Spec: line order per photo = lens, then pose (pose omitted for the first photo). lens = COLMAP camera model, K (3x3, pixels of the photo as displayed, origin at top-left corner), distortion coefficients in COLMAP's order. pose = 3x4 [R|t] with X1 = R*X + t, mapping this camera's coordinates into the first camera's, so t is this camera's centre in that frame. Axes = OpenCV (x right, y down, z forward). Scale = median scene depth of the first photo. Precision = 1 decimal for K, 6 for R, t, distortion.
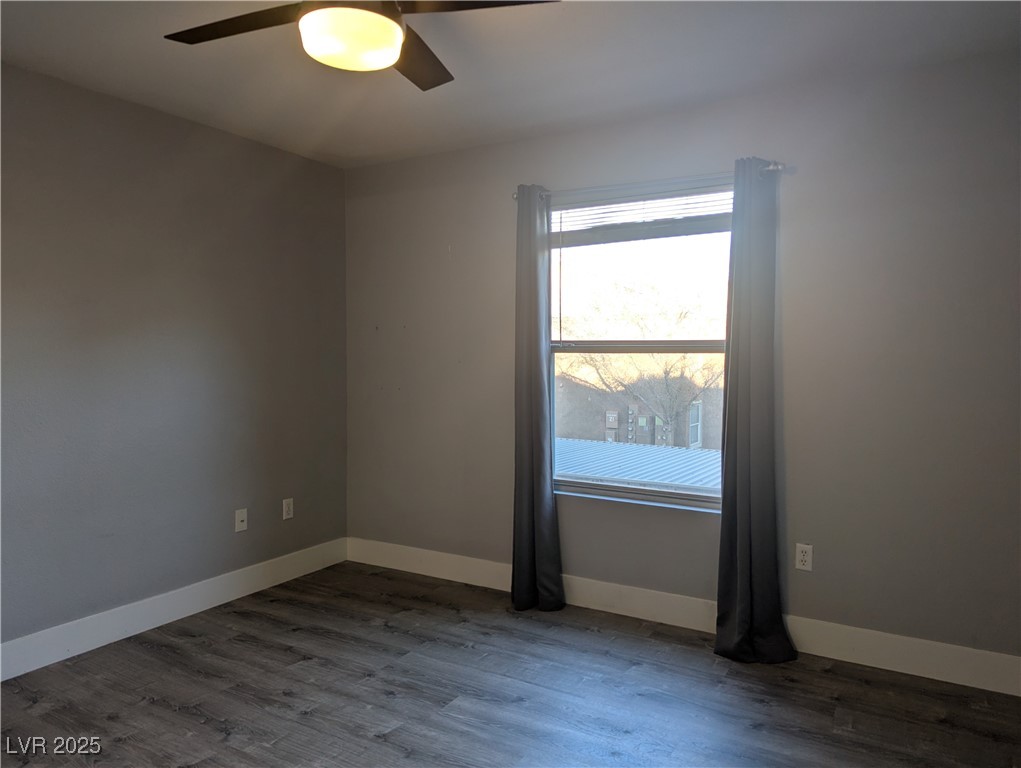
lens RADIAL K [[717.7, 0, 513.9], [0, 717.7, 381.4], [0, 0, 1]] dist [0.057035, -0.048474]
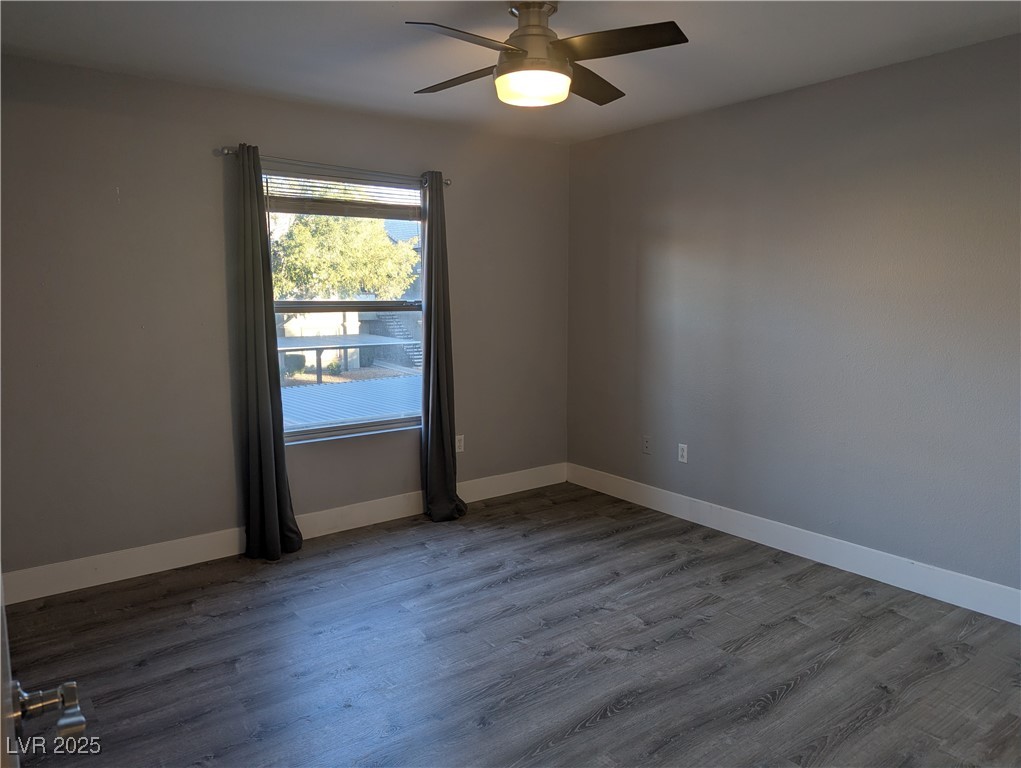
lens RADIAL K [[717.7, 0, 505.7], [0, 717.7, 384.5], [0, 0, 1]] dist [0.057035, -0.048474]
pose [[0.381343, -0.123890, 0.916094, -0.978785], [0.047788, 0.992296, 0.114303, -0.050840], [-0.923197, 0.000189, 0.384326, 0.348038]]
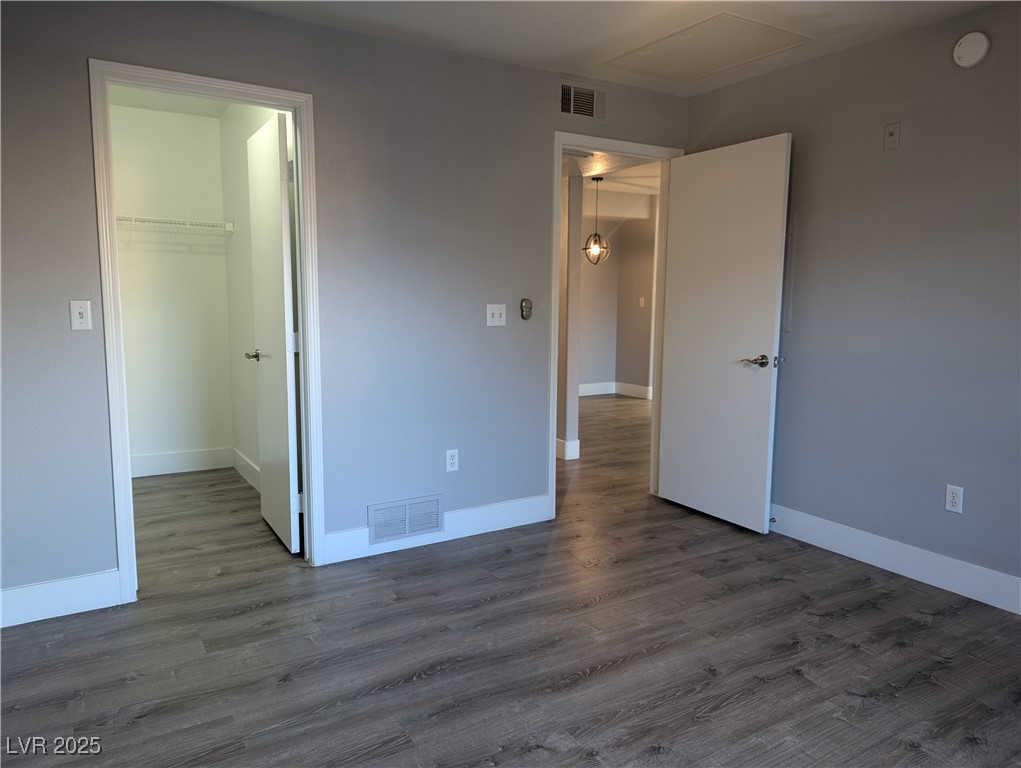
lens RADIAL K [[717.7, 0, 515.9], [0, 717.7, 388.7], [0, 0, 1]] dist [0.057035, -0.048474]
pose [[-0.456633, 0.107799, -0.883100, 0.497789], [-0.048196, 0.988177, 0.145547, -0.017963], [0.888349, 0.109024, -0.446039, 0.814249]]
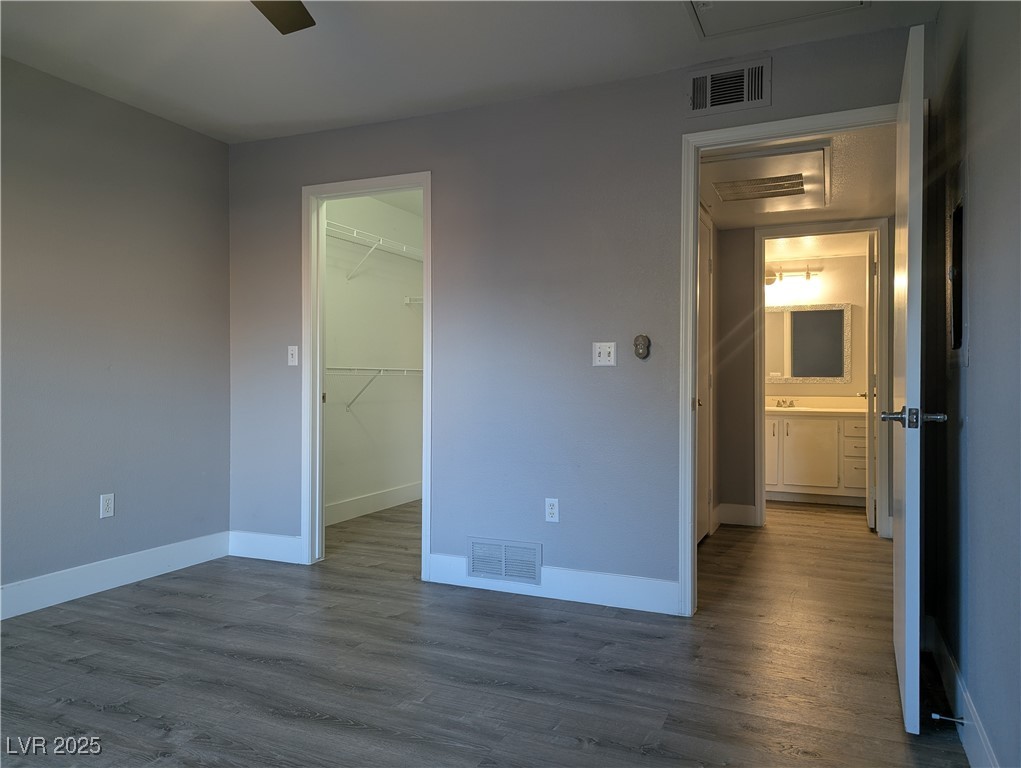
lens RADIAL K [[717.7, 0, 507.1], [0, 717.7, 382.5], [0, 0, 1]] dist [0.057035, -0.048474]
pose [[-0.993828, -0.006596, -0.110735, -0.334308], [-0.011887, 0.998815, 0.047194, 0.032296], [0.110292, 0.048219, -0.992729, 1.304462]]
